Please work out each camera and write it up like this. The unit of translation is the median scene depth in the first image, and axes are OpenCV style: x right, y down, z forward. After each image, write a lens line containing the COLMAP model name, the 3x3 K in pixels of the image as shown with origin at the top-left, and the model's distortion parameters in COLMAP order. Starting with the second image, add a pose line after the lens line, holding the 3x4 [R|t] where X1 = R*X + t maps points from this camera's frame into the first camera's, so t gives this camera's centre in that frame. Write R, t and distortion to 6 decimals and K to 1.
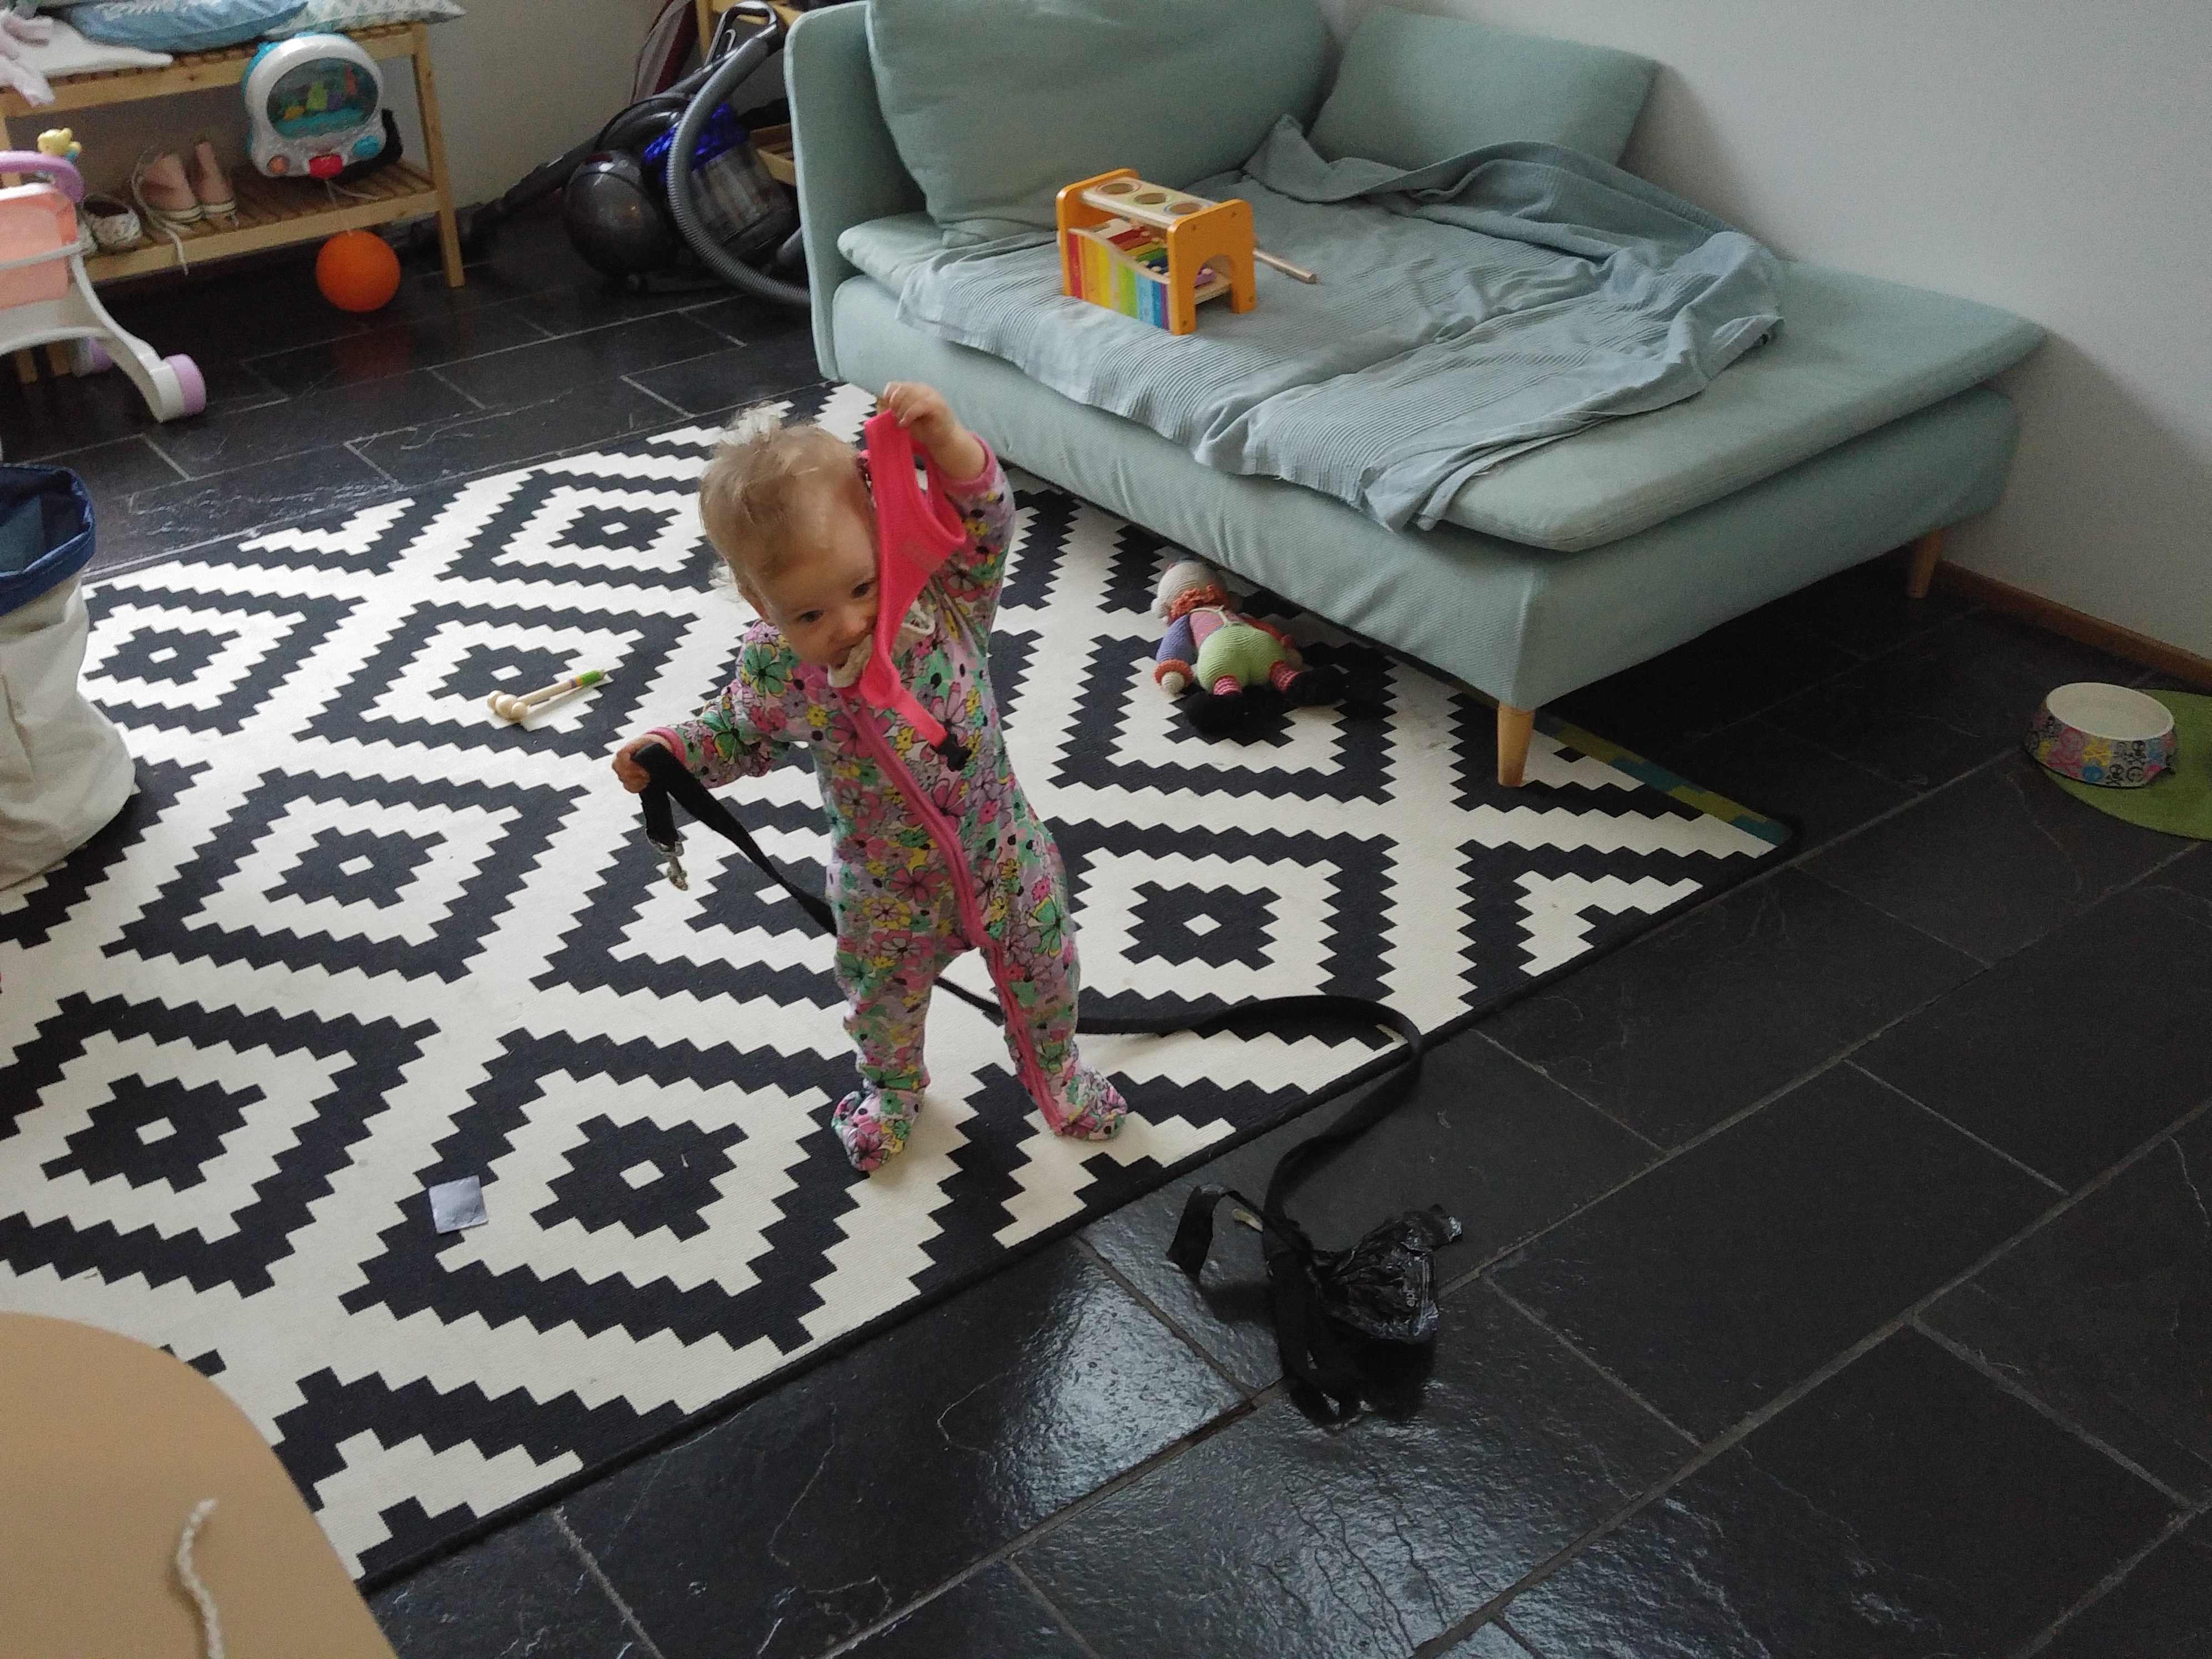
lens RADIAL K [[2210.4, 0, 1103.7], [0, 2210.4, 868.5], [0, 0, 1]] dist [0.114295, -0.369075]
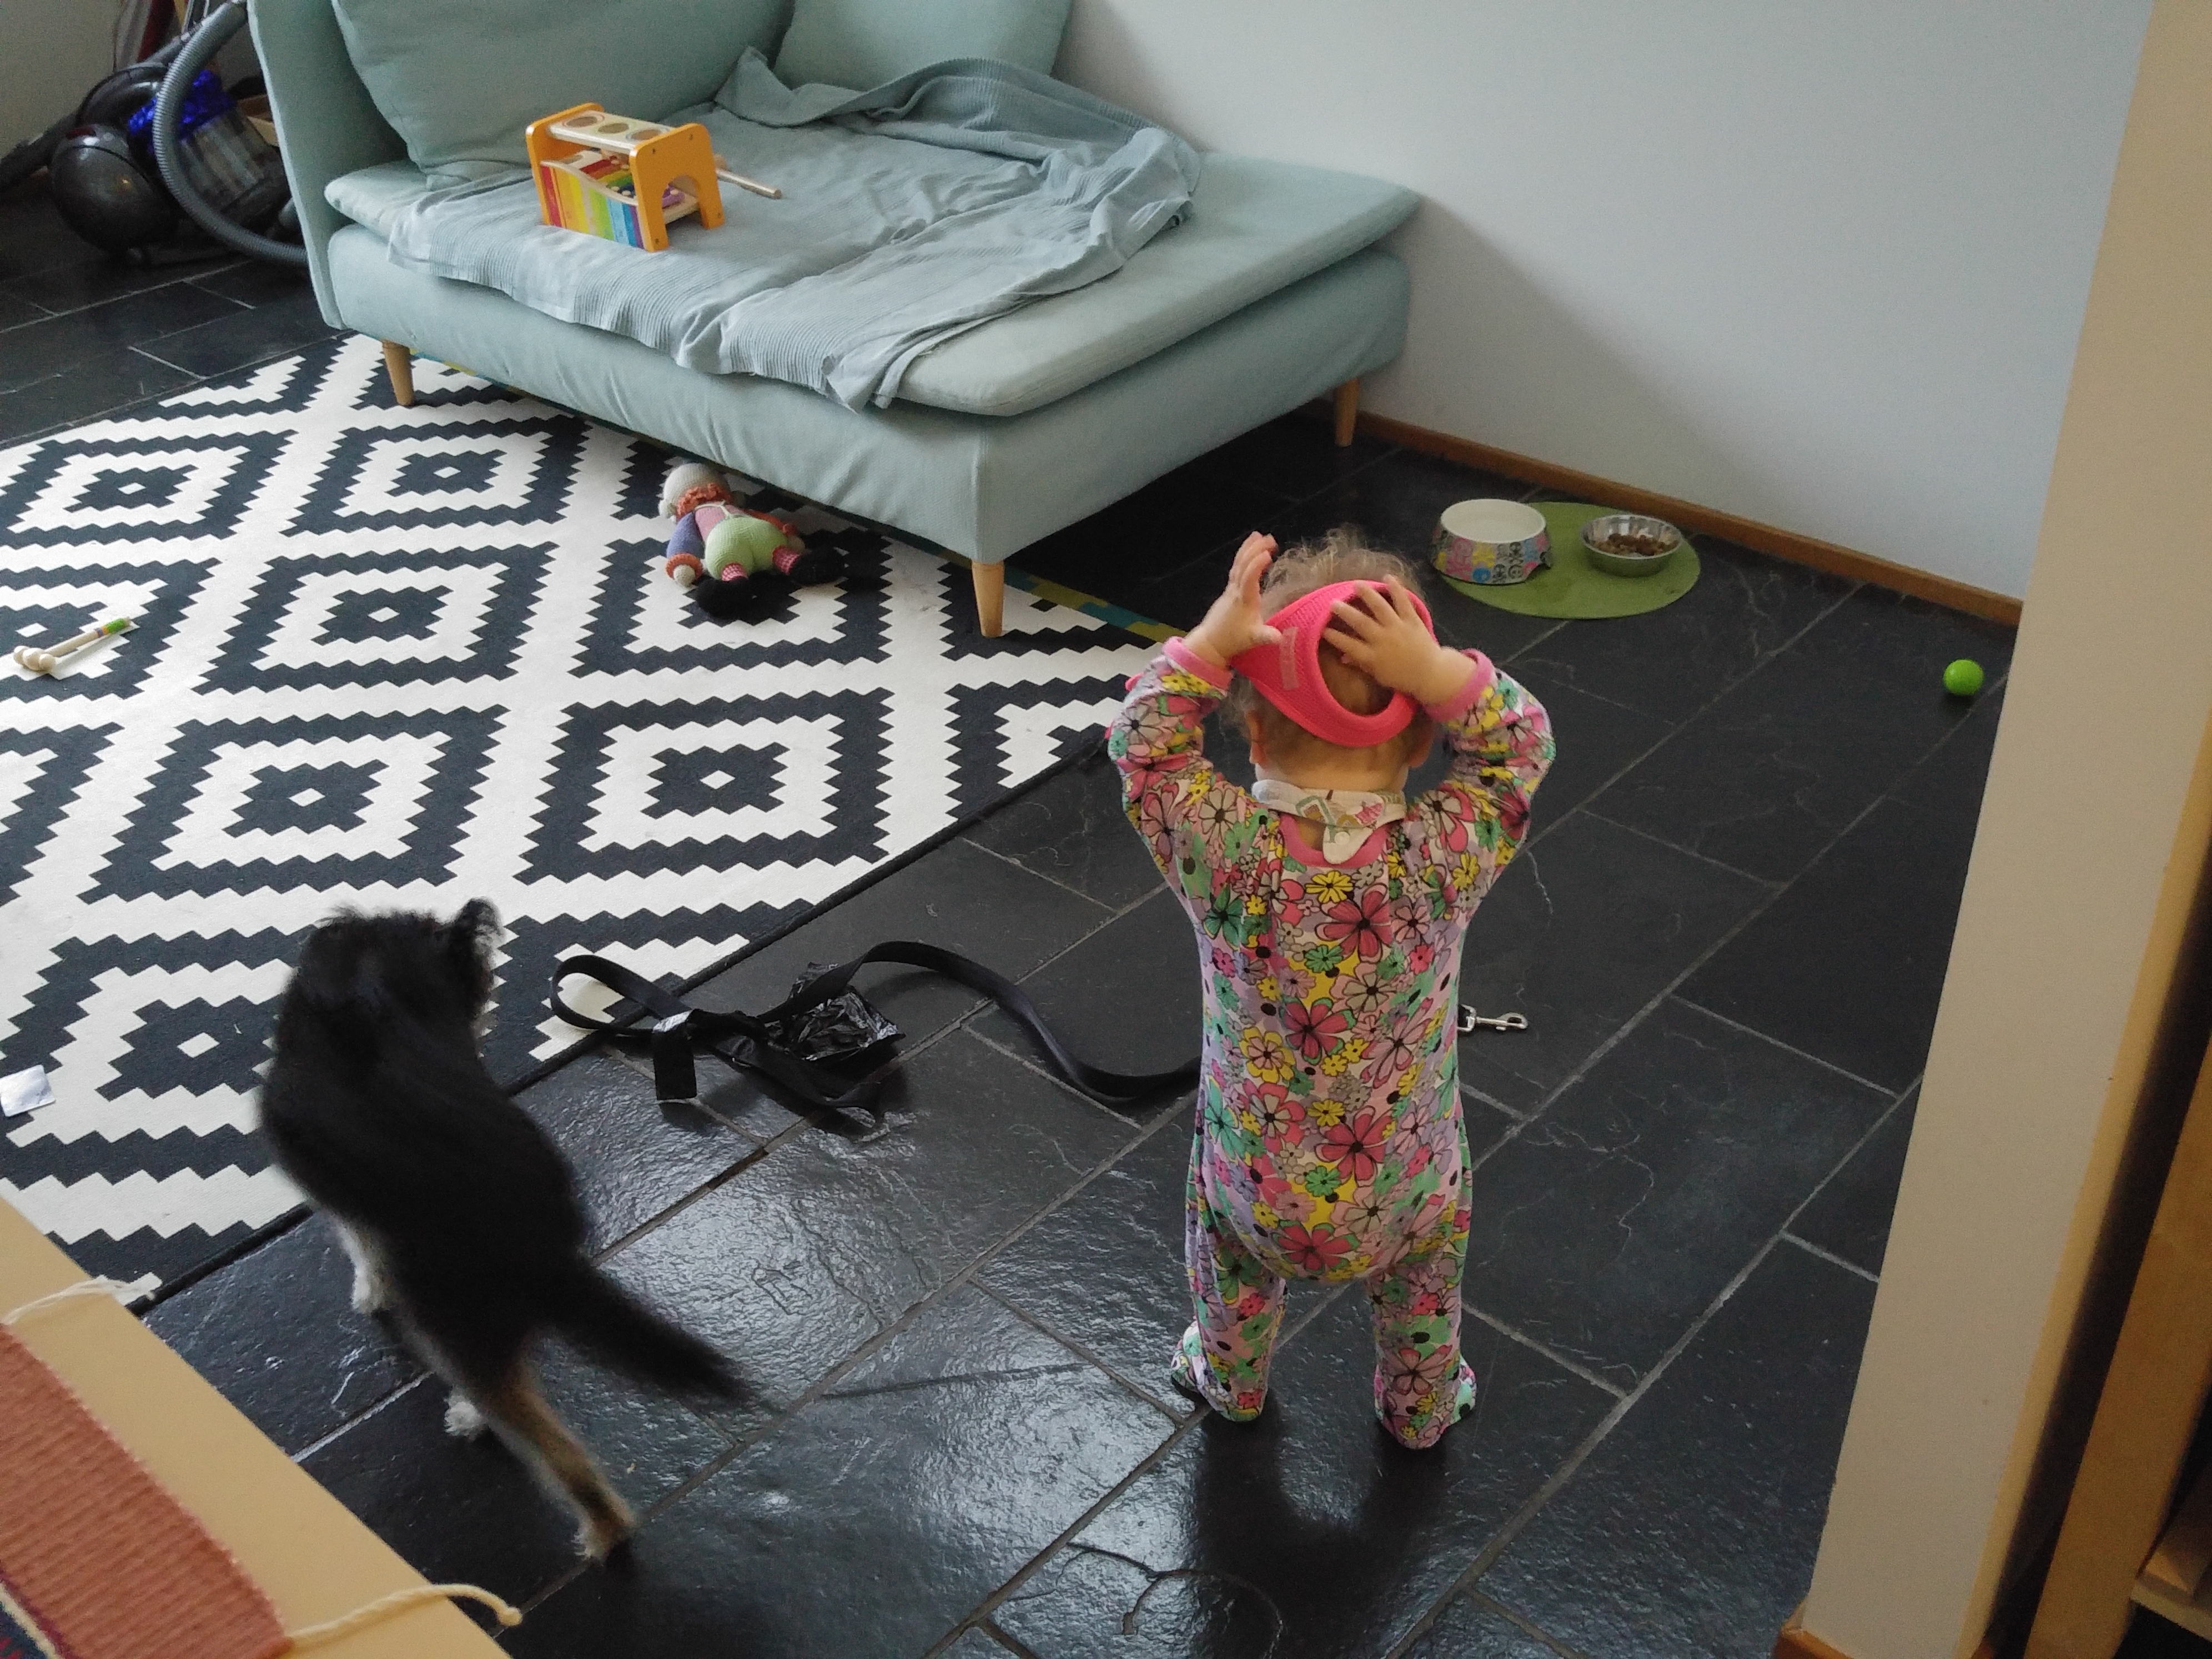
lens RADIAL K [[2210.4, 0, 1103.7], [0, 2210.4, 868.5], [0, 0, 1]] dist [0.114295, -0.369075]
pose [[0.980767, -0.112099, 0.159780, 0.045996], [0.108828, 0.993634, 0.029104, 0.051796], [-0.162026, -0.011156, 0.986723, -0.107496]]
